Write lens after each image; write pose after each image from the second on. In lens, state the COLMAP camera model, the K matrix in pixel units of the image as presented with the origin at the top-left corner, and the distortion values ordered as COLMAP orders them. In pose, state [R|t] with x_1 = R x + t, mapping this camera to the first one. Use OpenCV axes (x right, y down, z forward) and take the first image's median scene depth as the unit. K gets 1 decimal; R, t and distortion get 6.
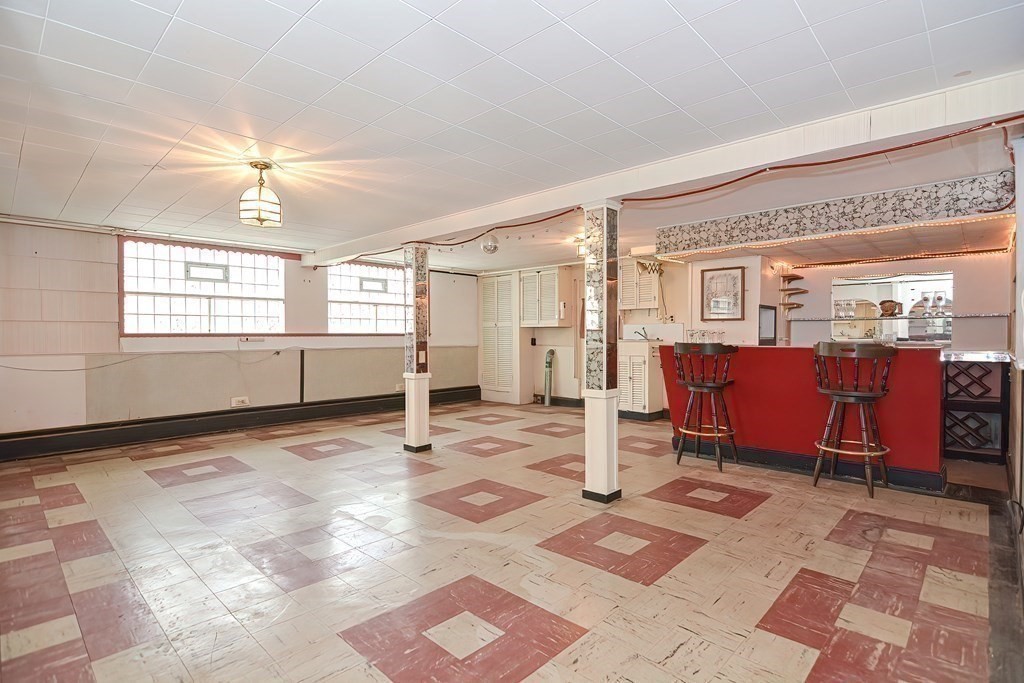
lens RADIAL K [[495.2, 0, 512.0], [0, 495.2, 341.5], [0, 0, 1]] dist [0.025643, 0.000255]
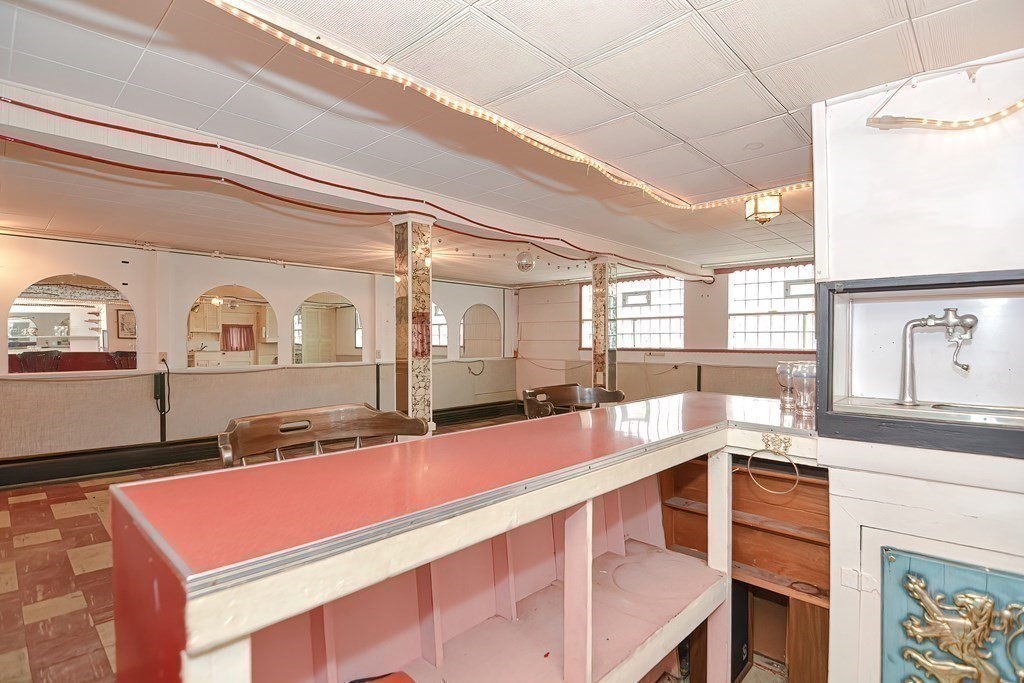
lens RADIAL K [[498.9, 0, 515.4], [0, 498.9, 342.1], [0, 0, 1]] dist [-0.000502, -0.013429]
pose [[0.010507, -0.005372, -0.999930, 0.615441], [-0.027028, 0.999619, -0.005654, -0.016002], [0.999579, 0.027085, 0.010358, 0.677079]]
